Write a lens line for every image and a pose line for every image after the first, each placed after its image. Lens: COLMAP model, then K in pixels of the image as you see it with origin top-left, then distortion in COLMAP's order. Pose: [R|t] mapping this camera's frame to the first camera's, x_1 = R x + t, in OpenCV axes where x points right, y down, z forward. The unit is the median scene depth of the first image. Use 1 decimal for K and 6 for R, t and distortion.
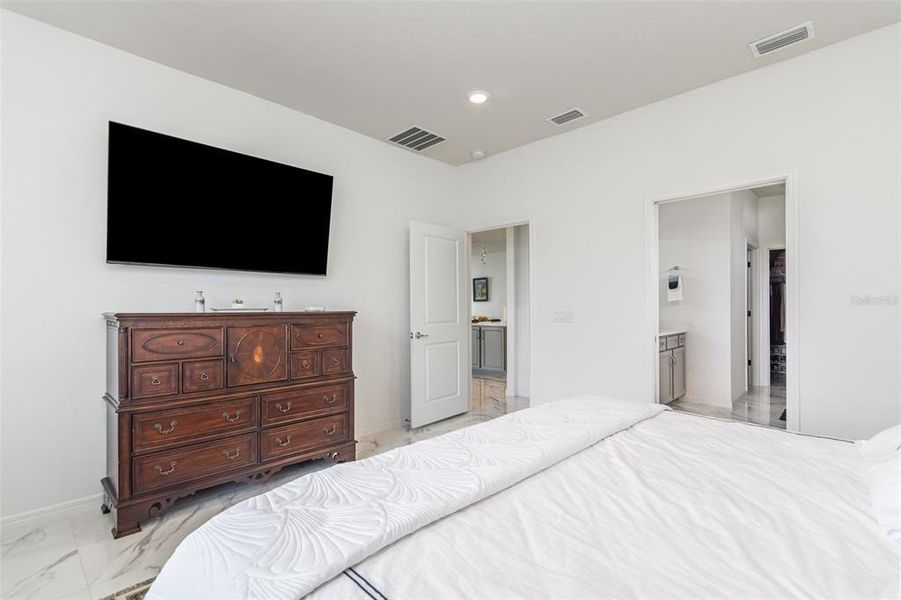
lens RADIAL K [[414.8, 0, 454.0], [0, 414.8, 300.7], [0, 0, 1]] dist [0.000685, 0.000129]
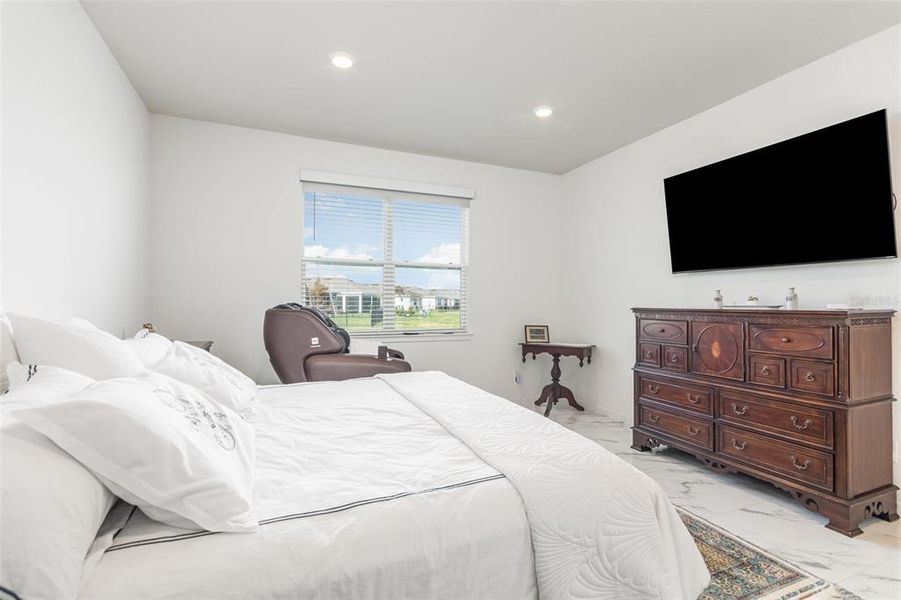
lens RADIAL K [[414.8, 0, 454.0], [0, 414.8, 300.7], [0, 0, 1]] dist [0.000685, 0.000129]
pose [[-0.373311, -0.005024, -0.927693, 0.729500], [0.008374, 0.999926, -0.008785, 0.010167], [0.927668, -0.011048, -0.373242, 0.758251]]
